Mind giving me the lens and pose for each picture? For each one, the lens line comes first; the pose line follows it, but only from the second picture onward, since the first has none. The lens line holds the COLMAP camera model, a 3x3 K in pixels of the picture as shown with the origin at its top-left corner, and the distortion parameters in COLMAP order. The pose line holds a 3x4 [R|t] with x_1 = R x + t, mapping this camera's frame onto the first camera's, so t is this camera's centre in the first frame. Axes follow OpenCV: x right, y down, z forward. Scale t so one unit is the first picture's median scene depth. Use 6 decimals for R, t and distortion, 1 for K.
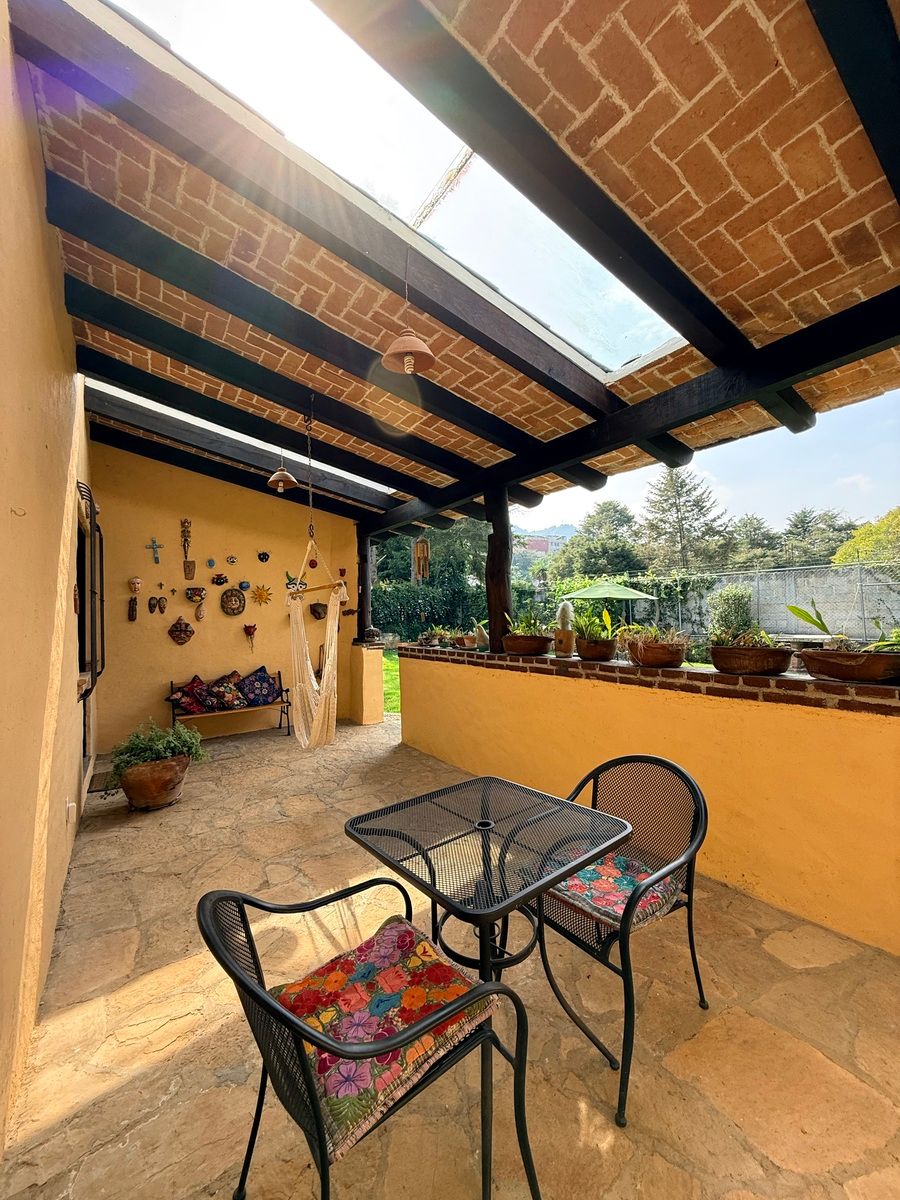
lens RADIAL K [[474.6, 0, 450.0], [0, 474.6, 600.0], [0, 0, 1]] dist [-0.000929, 0.000253]
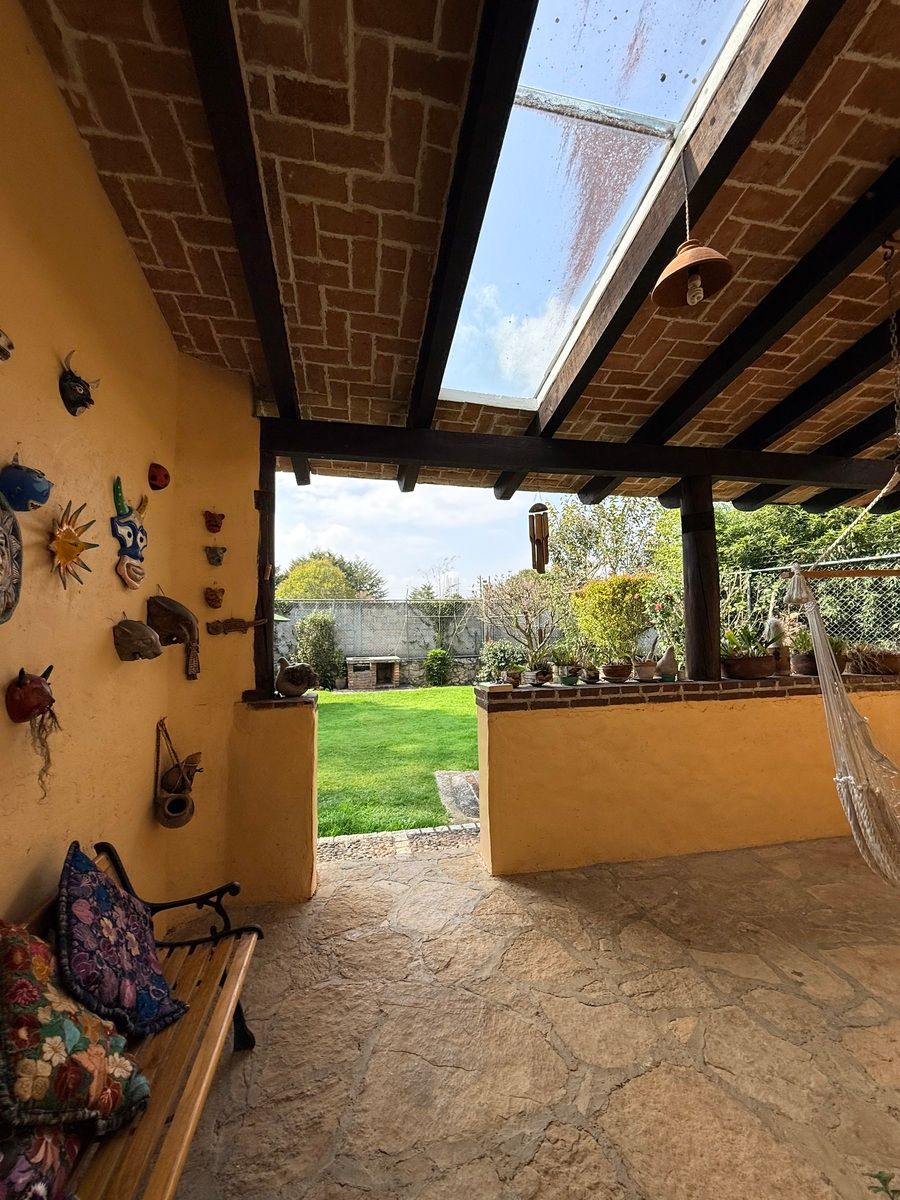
lens RADIAL K [[474.6, 0, 450.0], [0, 474.6, 600.0], [0, 0, 1]] dist [-0.000929, 0.000253]
pose [[0.387810, 0.077295, 0.918493, -0.746296], [-0.023746, 0.996985, -0.073875, 0.043204], [-0.921433, 0.006839, 0.388476, 1.004874]]
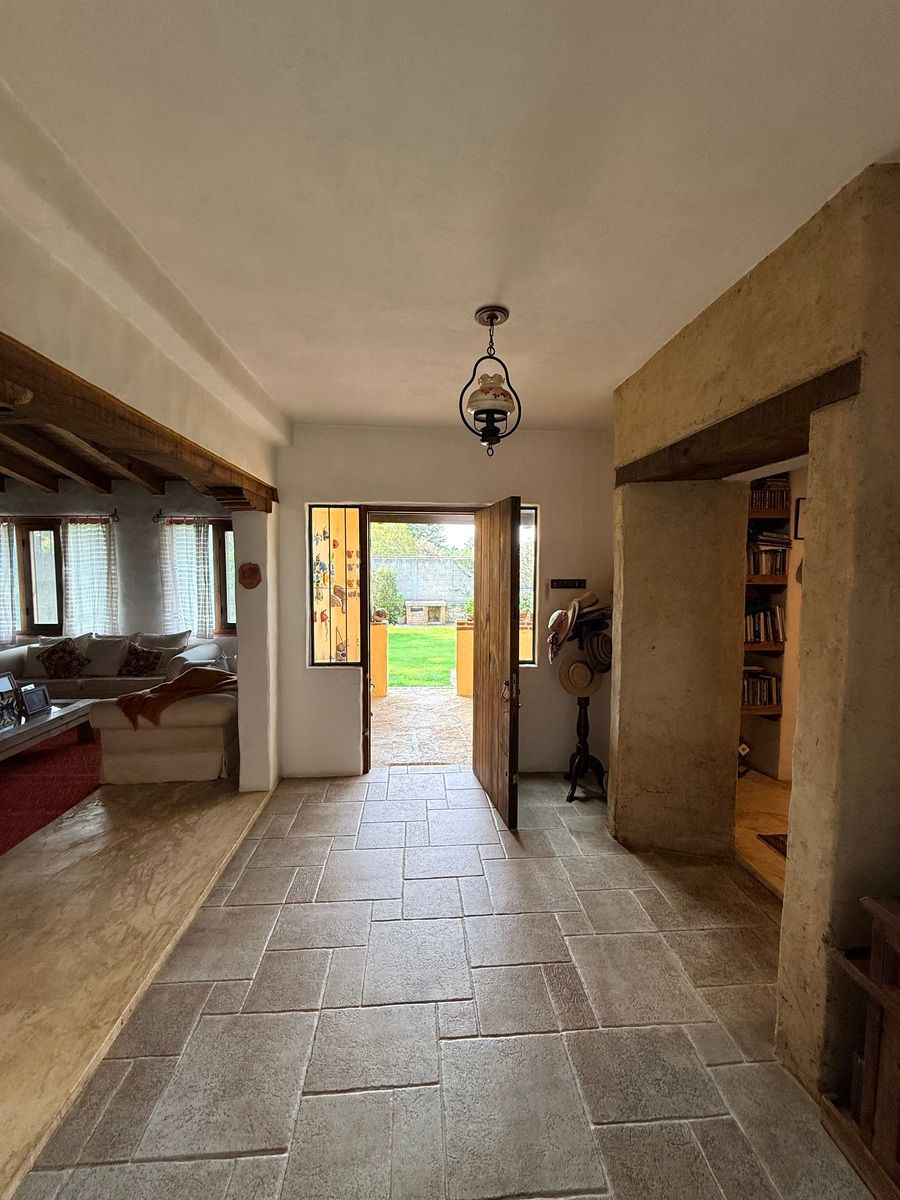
lens RADIAL K [[474.6, 0, 450.0], [0, 474.6, 600.0], [0, 0, 1]] dist [-0.000929, 0.000253]
pose [[0.502057, -0.021728, 0.864562, -1.481480], [-0.045940, 0.997603, 0.051749, -0.034279], [-0.863614, -0.065699, 0.499855, 0.456246]]
